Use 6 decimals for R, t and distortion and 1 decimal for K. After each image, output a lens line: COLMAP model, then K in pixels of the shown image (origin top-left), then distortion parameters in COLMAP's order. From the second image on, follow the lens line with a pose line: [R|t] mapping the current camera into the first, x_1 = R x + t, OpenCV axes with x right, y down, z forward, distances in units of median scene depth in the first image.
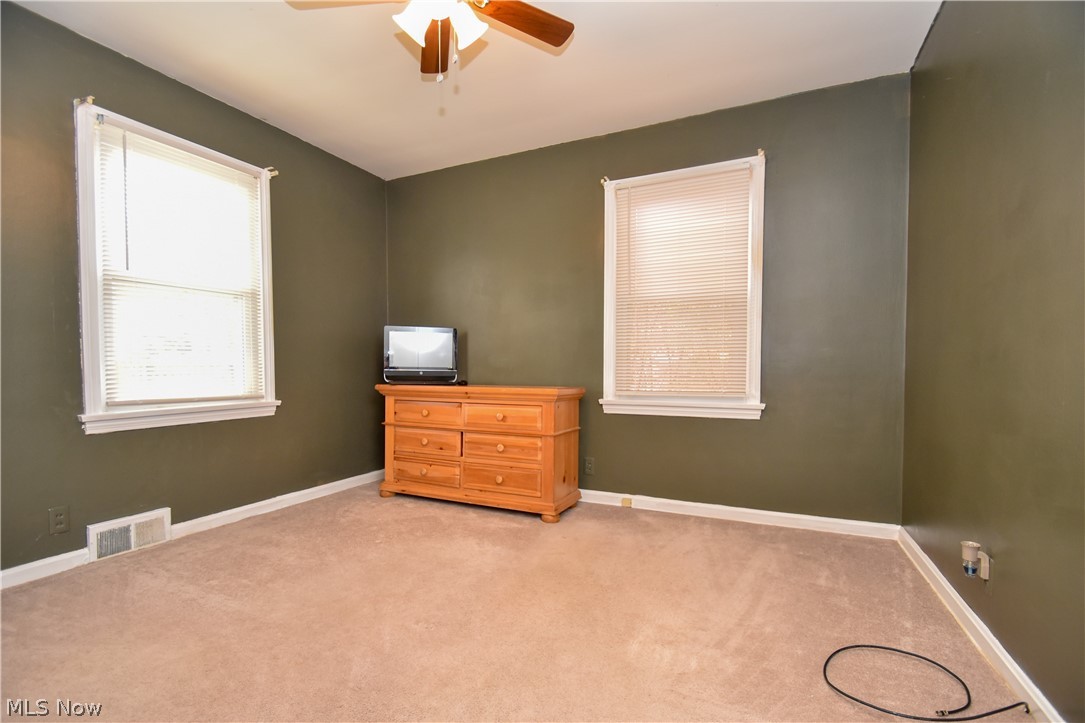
lens RADIAL K [[489.7, 0, 535.2], [0, 489.7, 373.1], [0, 0, 1]] dist [-0.004574, -0.003526]
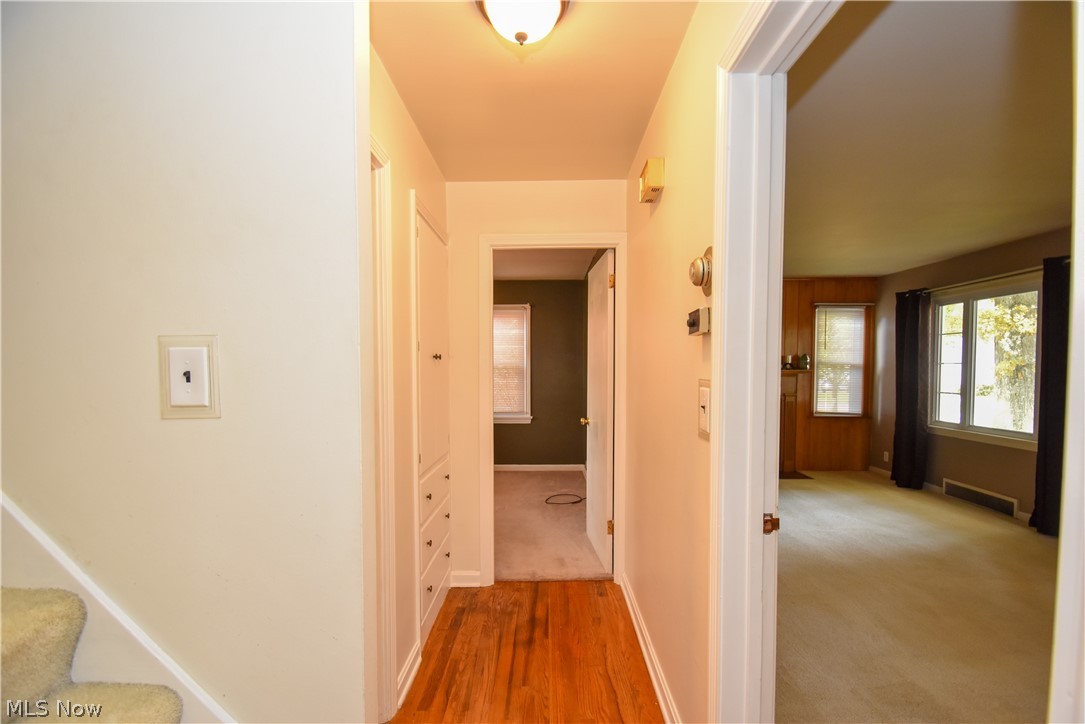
lens RADIAL K [[489.7, 0, 534.4], [0, 489.7, 382.0], [0, 0, 1]] dist [-0.004574, -0.003526]
pose [[0.912868, -0.019253, 0.407801, -0.417529], [0.015164, 0.999797, 0.013258, -0.121621], [-0.407974, -0.005919, 0.912975, -1.015509]]
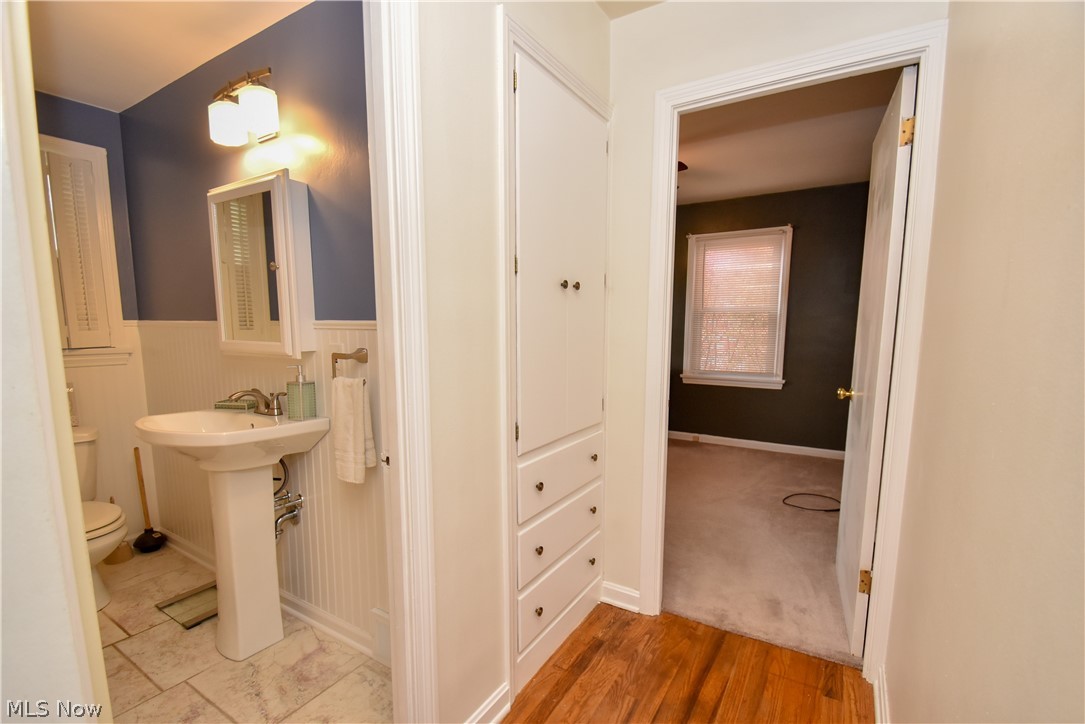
lens RADIAL K [[489.7, 0, 537.9], [0, 489.7, 381.0], [0, 0, 1]] dist [-0.004574, -0.003526]
pose [[0.992770, 0.014702, -0.119130, -0.157550], [-0.002480, 0.994772, 0.102095, -0.099317], [0.120008, -0.101061, 0.987616, -0.717766]]
